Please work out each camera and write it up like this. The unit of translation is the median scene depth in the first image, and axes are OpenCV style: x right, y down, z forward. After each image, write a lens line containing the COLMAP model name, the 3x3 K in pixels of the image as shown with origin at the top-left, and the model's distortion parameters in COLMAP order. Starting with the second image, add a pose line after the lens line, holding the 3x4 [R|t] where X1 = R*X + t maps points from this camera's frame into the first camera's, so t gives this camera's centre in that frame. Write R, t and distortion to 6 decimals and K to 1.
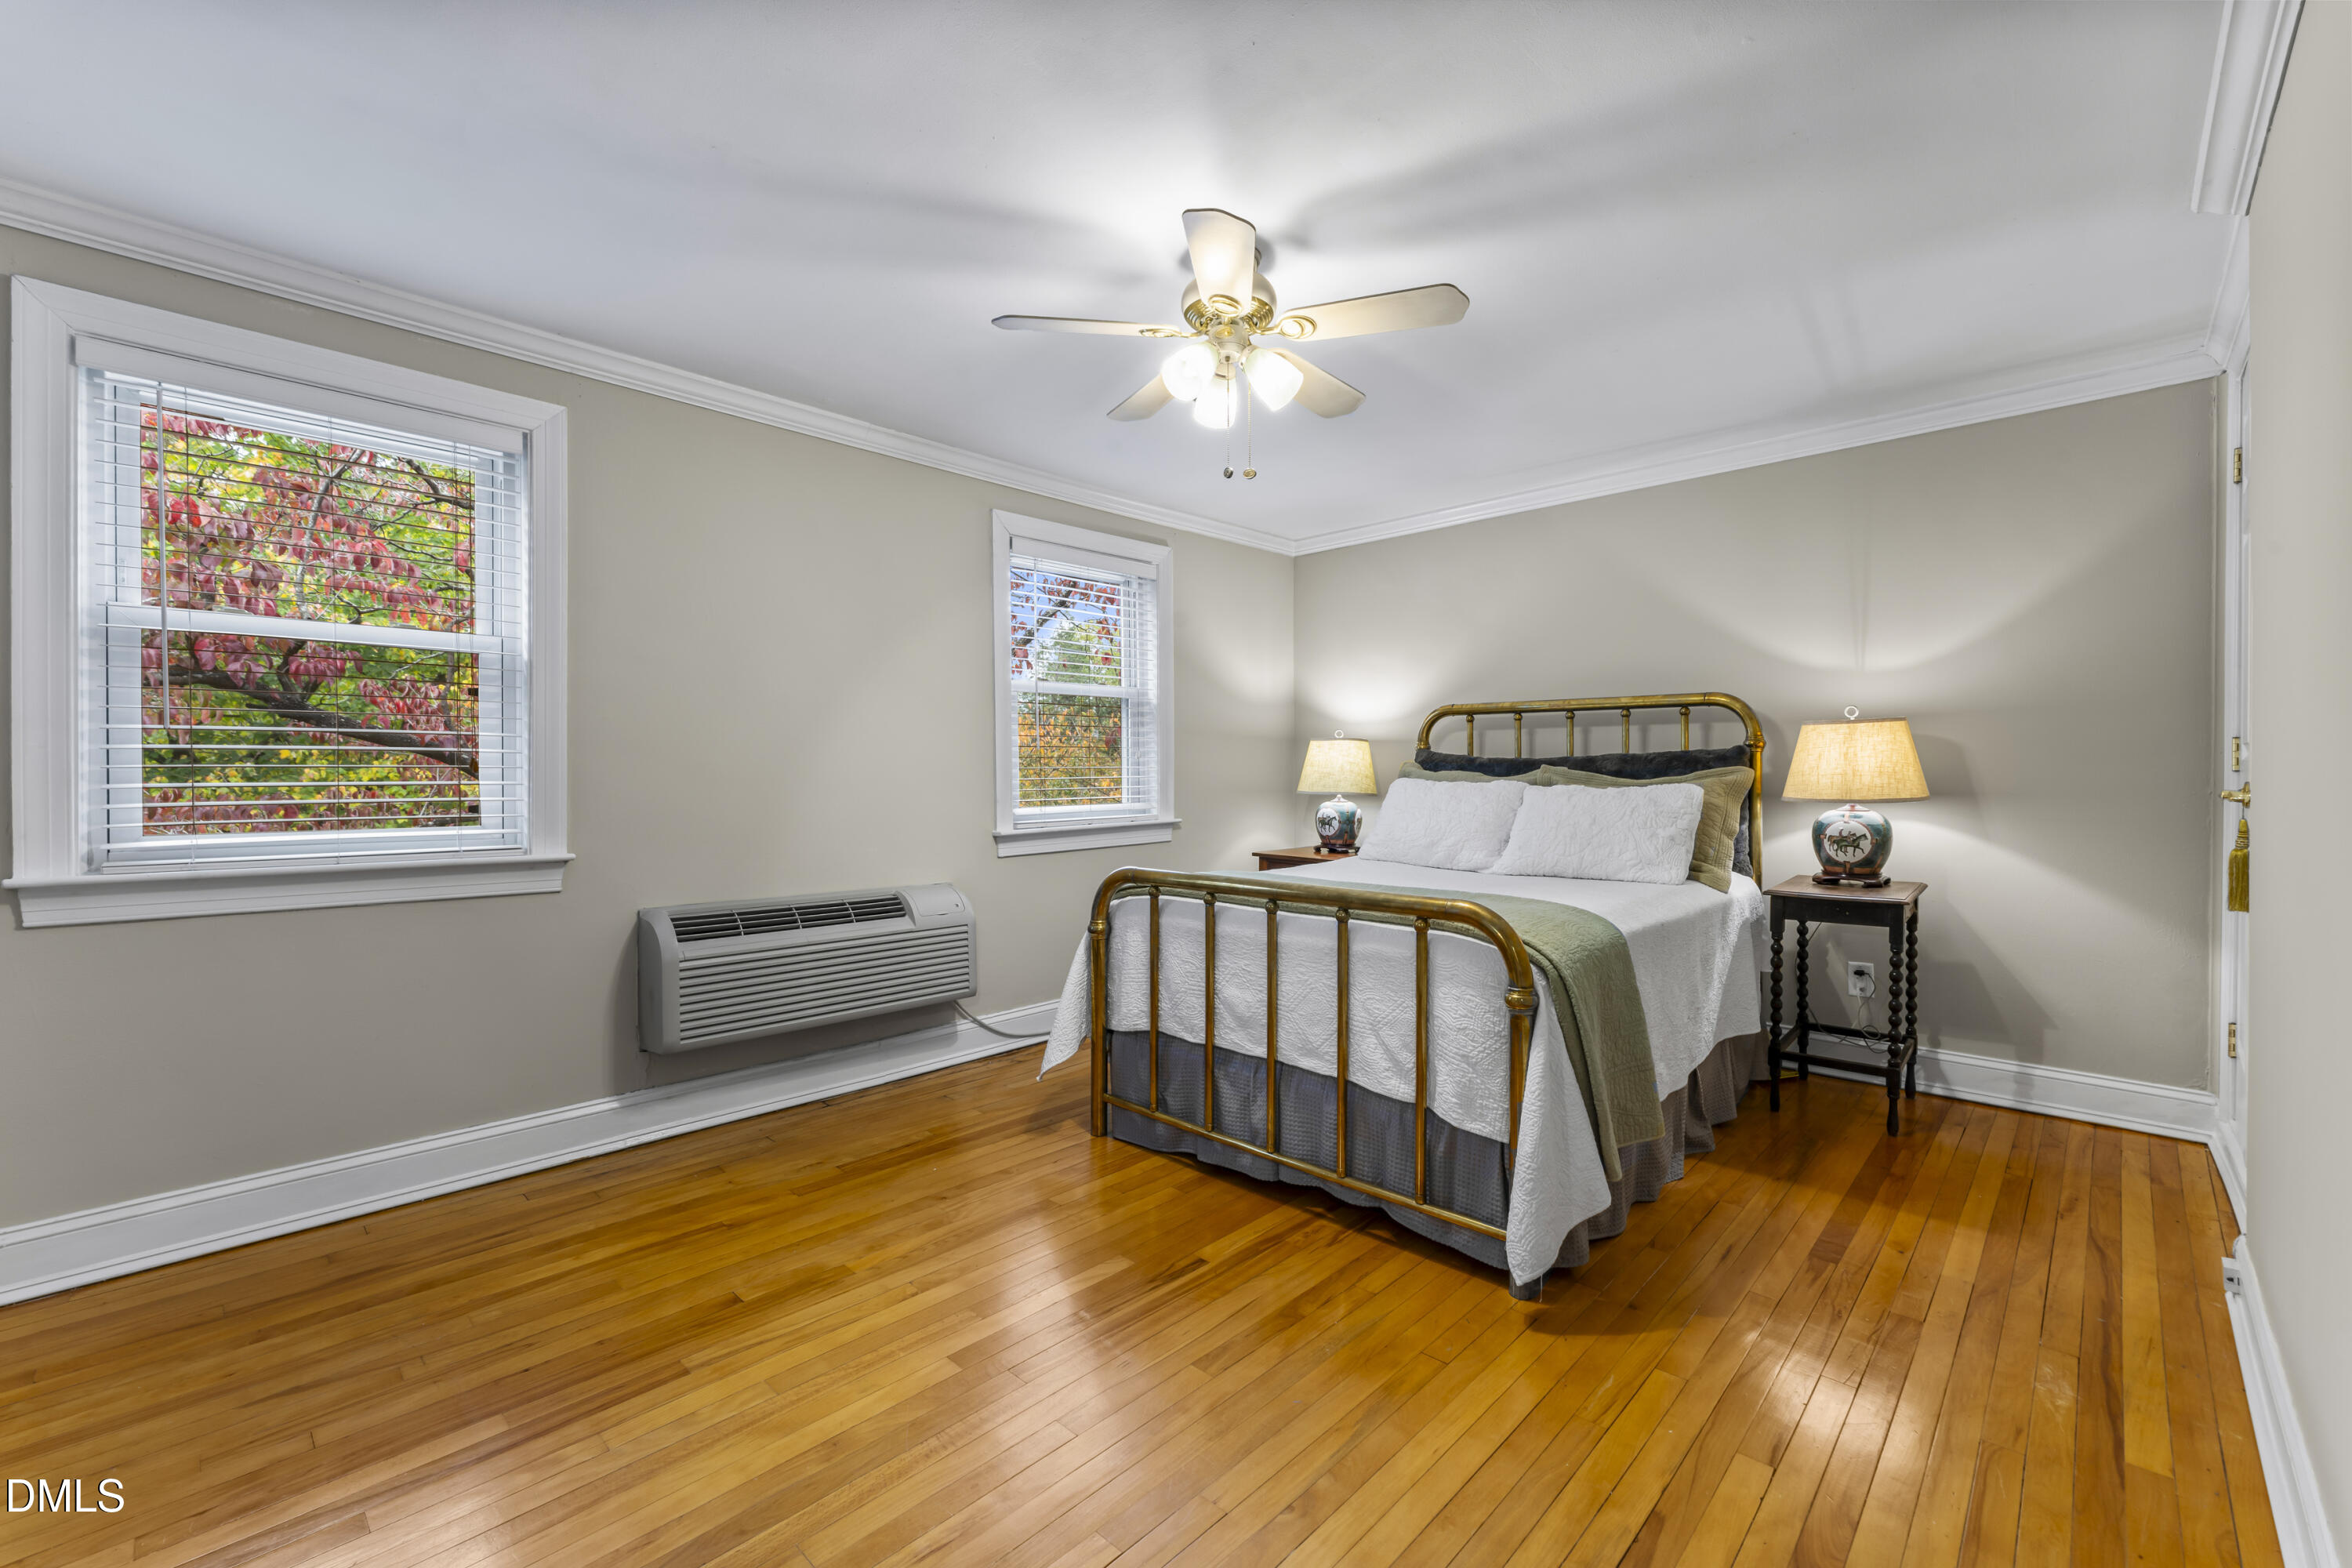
lens RADIAL K [[989.6, 0, 1191.4], [0, 989.6, 776.1], [0, 0, 1]] dist [-0.001751, 0.000408]
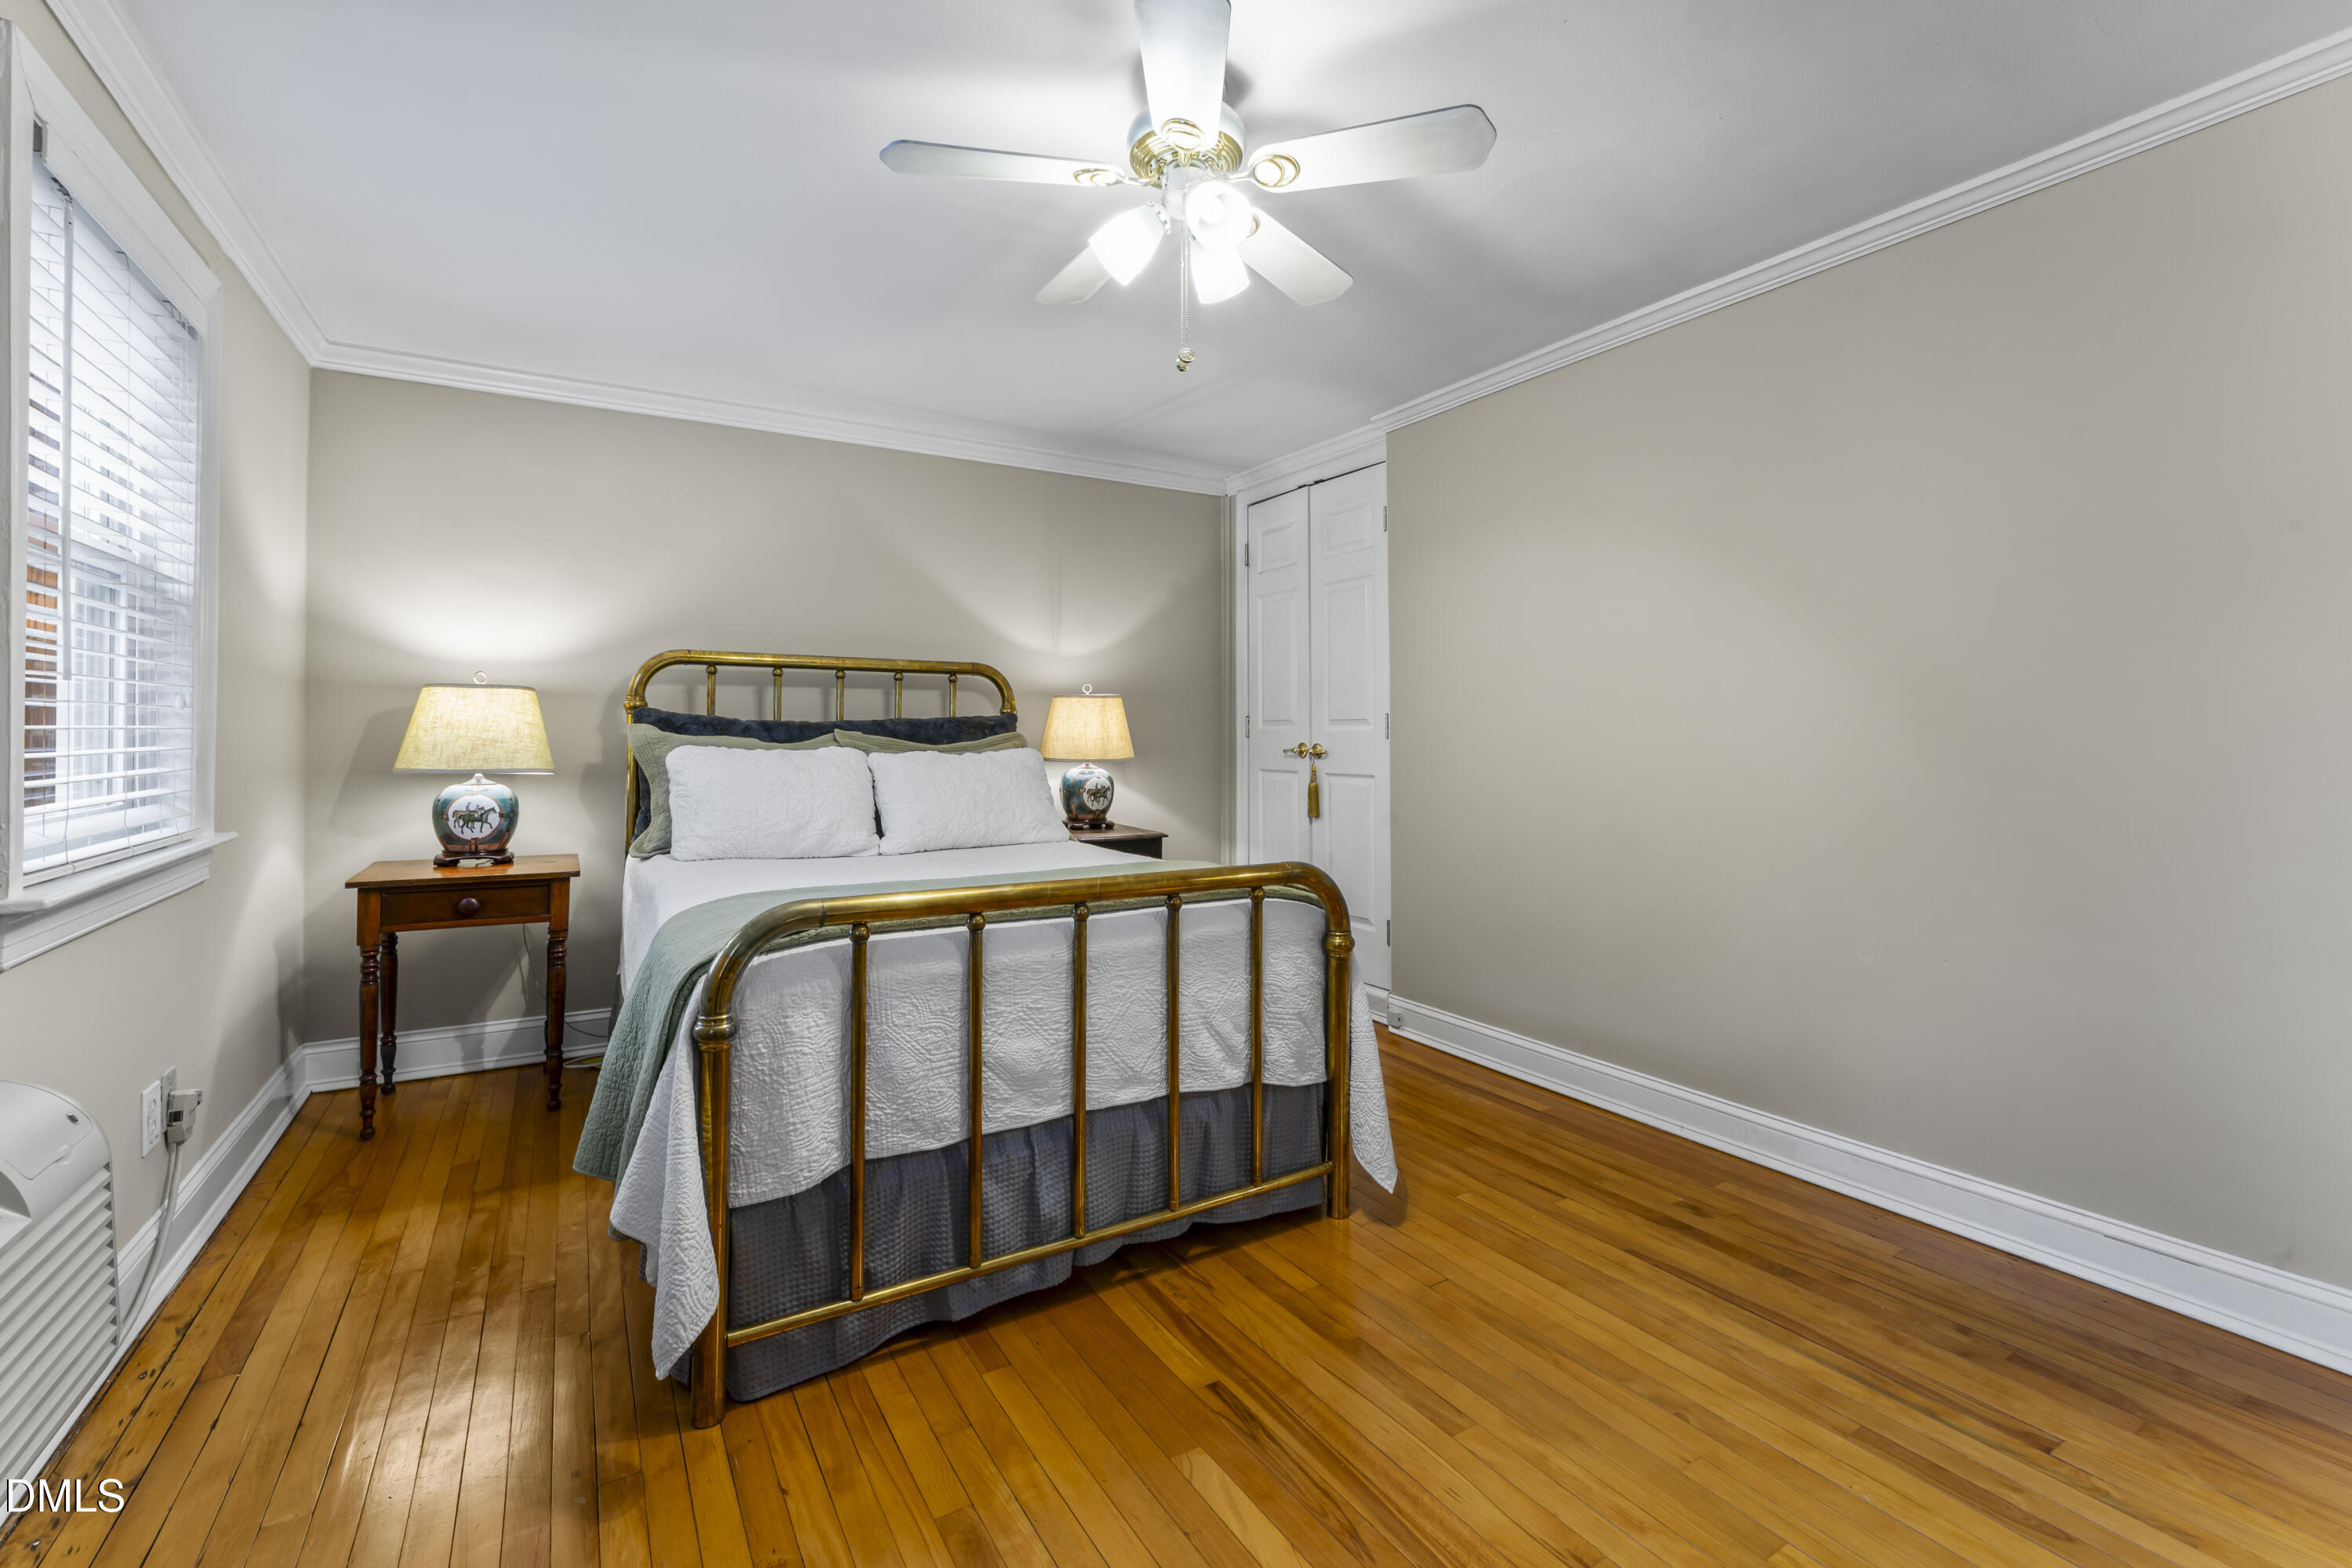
lens RADIAL K [[989.6, 0, 1206.1], [0, 989.6, 738.7], [0, 0, 1]] dist [-0.001751, 0.000408]
pose [[0.258836, 0.003692, 0.965914, -0.589255], [0.006168, 0.999966, -0.005475, 0.004303], [-0.965902, 0.007374, 0.258805, 0.666120]]
